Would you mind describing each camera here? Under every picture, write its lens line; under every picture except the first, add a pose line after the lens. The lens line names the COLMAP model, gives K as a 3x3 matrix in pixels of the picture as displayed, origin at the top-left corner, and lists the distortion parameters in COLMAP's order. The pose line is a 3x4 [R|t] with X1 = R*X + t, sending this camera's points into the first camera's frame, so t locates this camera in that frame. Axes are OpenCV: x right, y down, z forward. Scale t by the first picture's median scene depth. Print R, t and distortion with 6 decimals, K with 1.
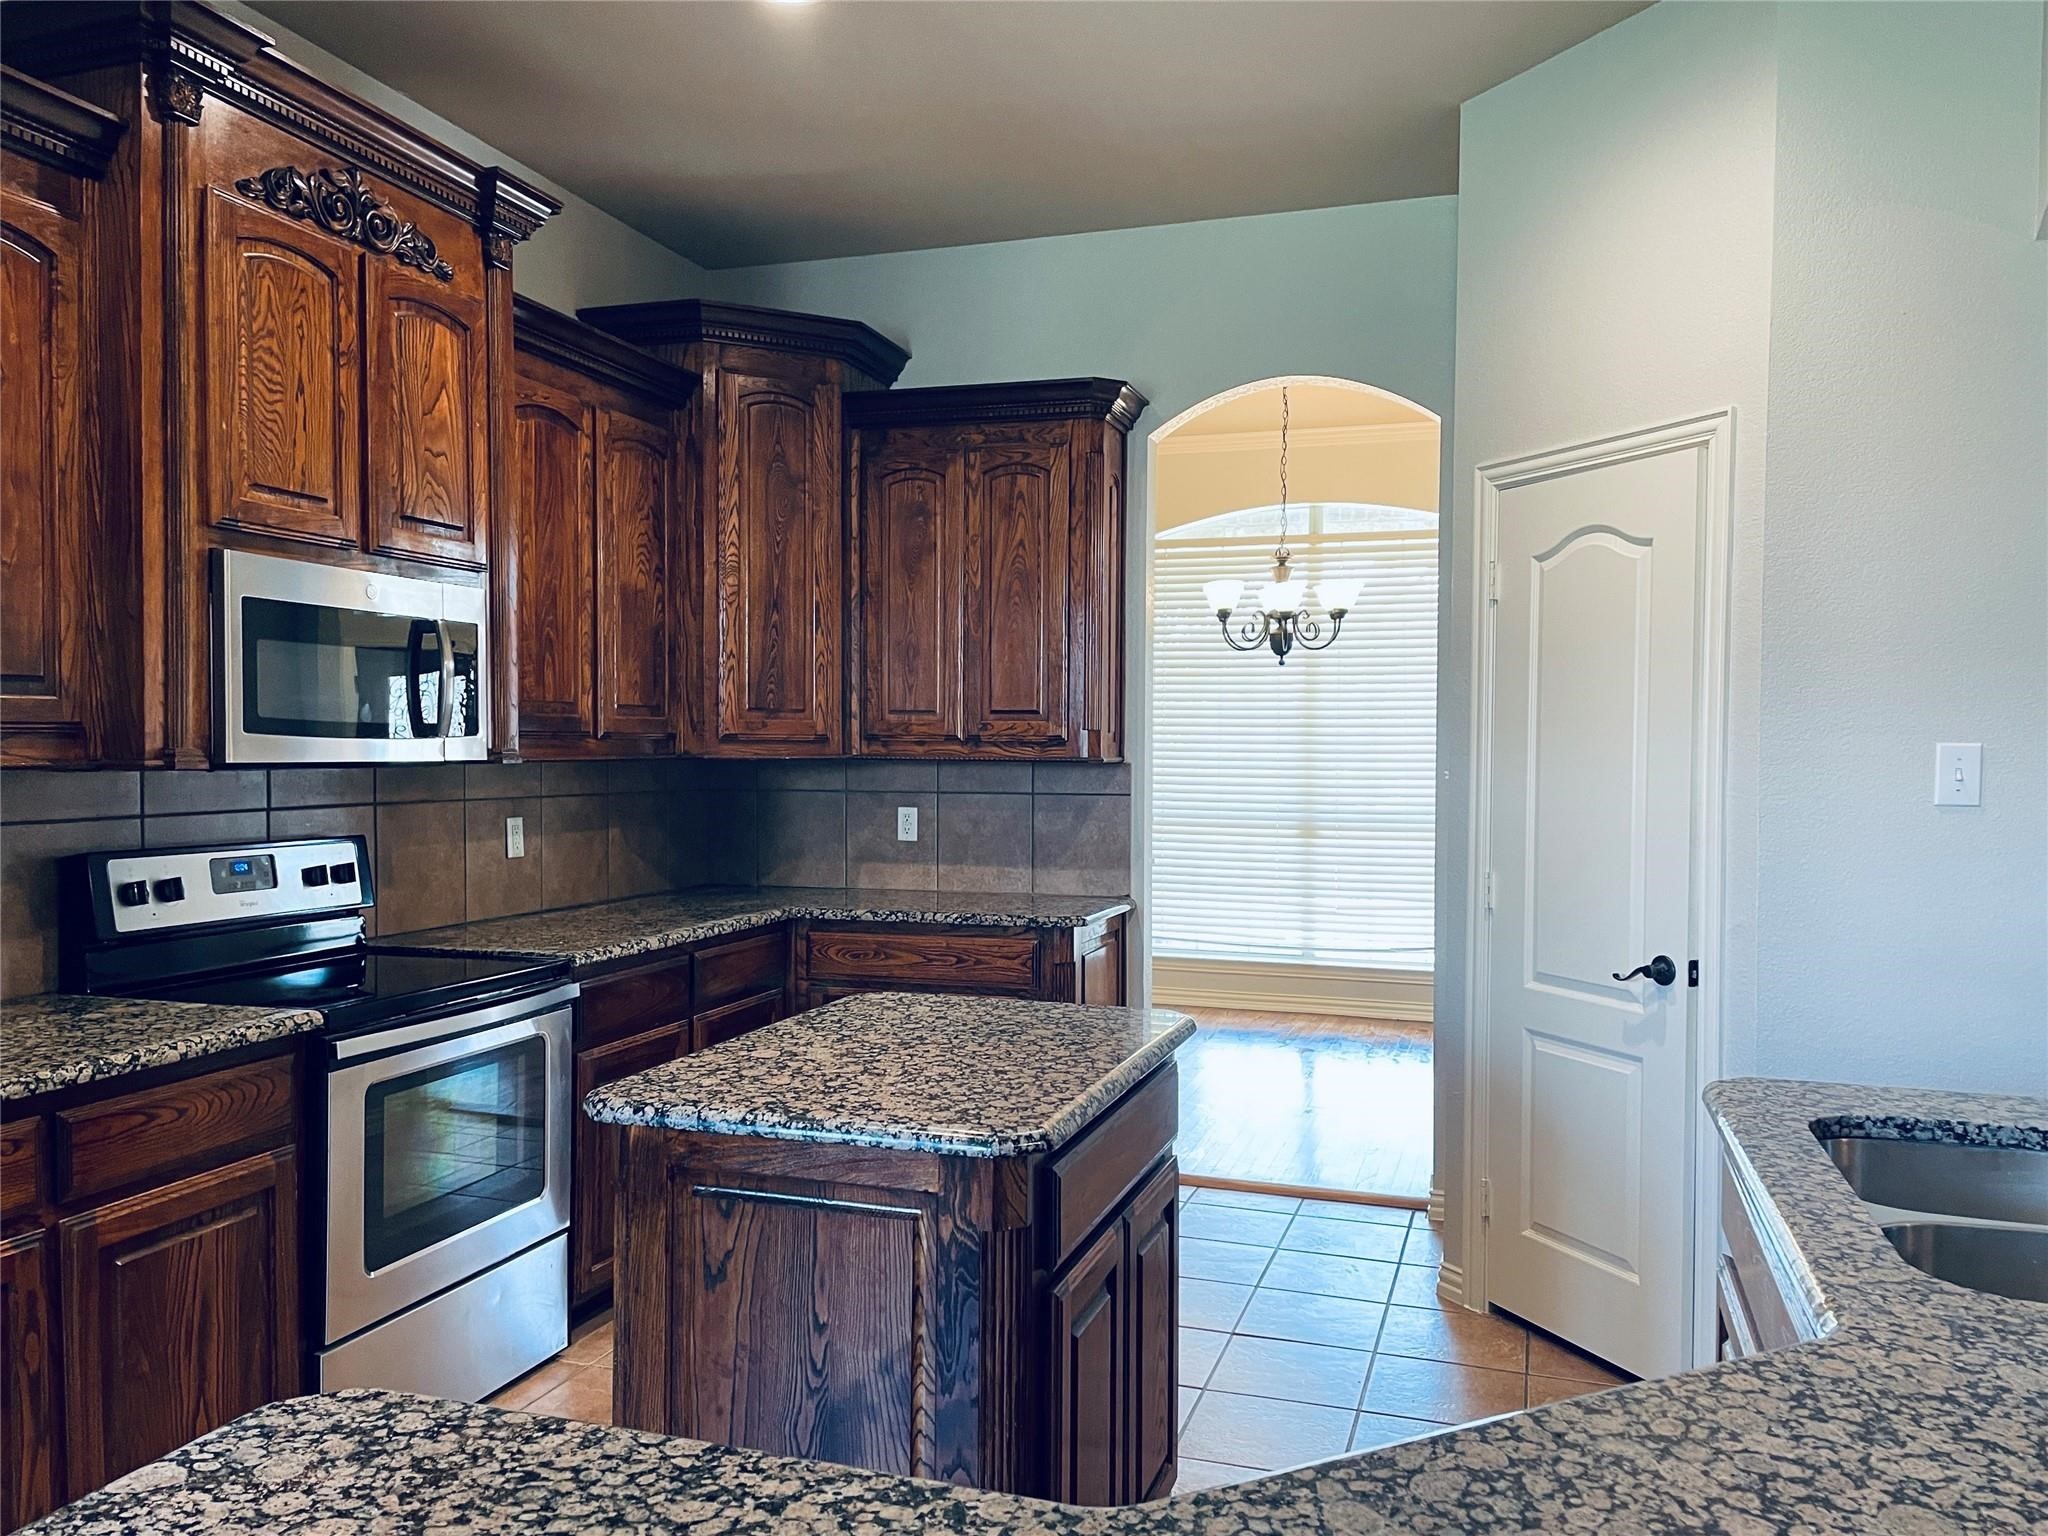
lens RADIAL K [[1544.7, 0, 1047.7], [0, 1544.7, 783.9], [0, 0, 1]] dist [0.089523, -0.112286]
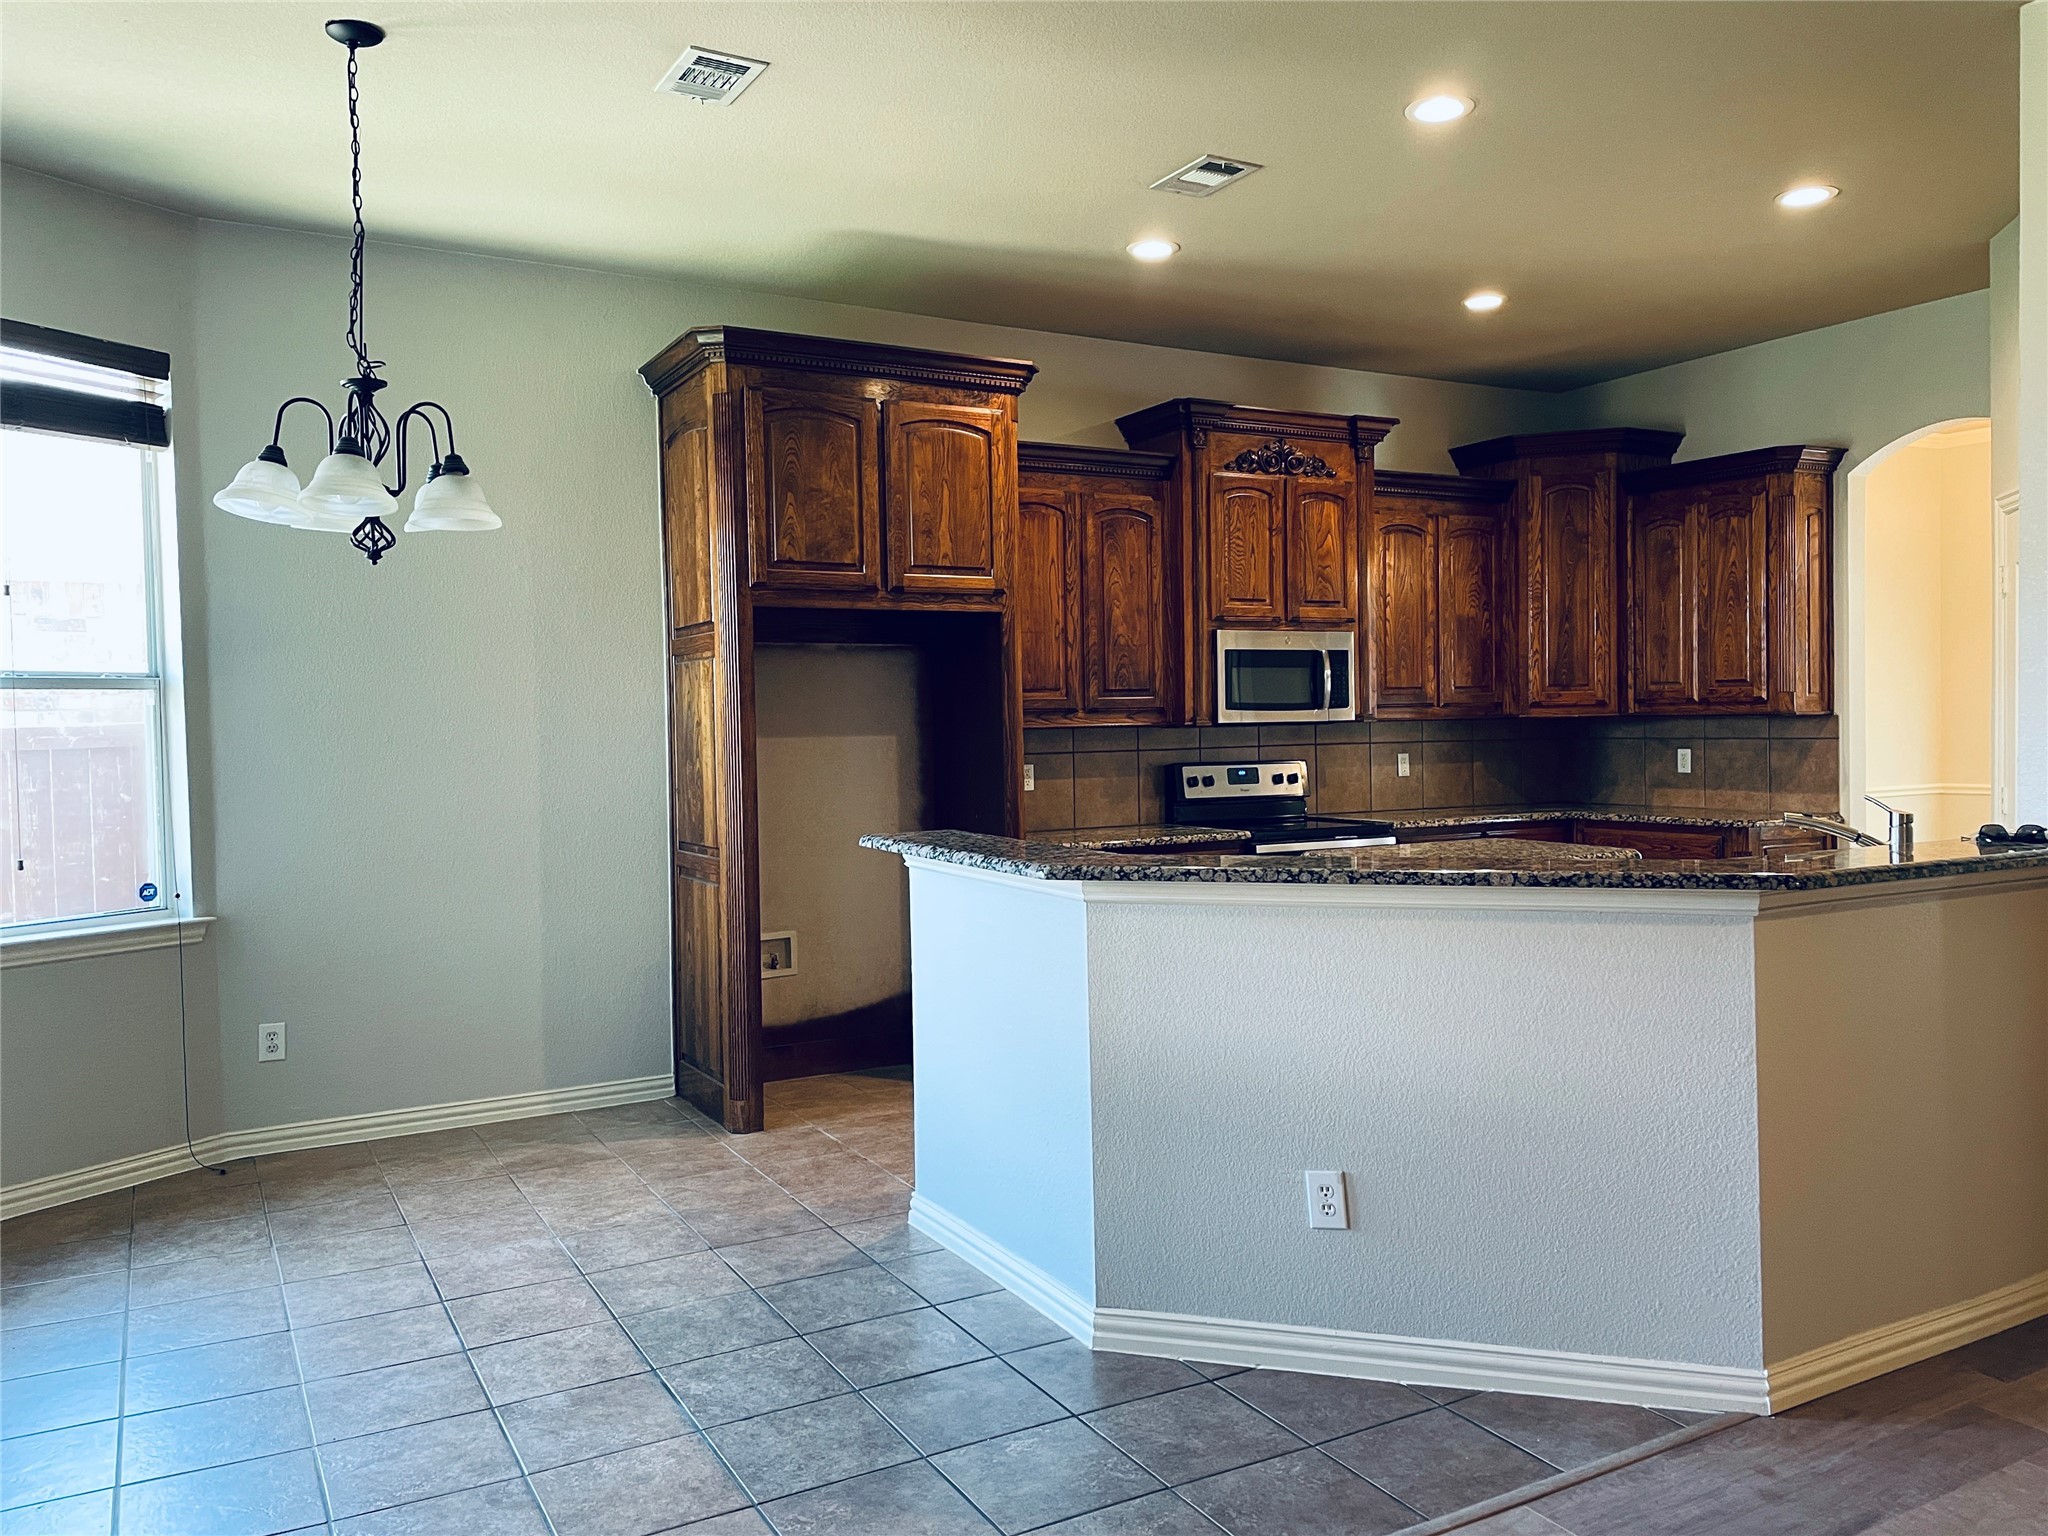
lens RADIAL K [[1544.7, 0, 1026.2], [0, 1544.7, 761.7], [0, 0, 1]] dist [0.089523, -0.112286]
pose [[0.725768, 0.001352, -0.687938, 0.560654], [0.003931, 0.999974, 0.006112, 0.018911], [0.687928, -0.007140, 0.725744, -0.563949]]
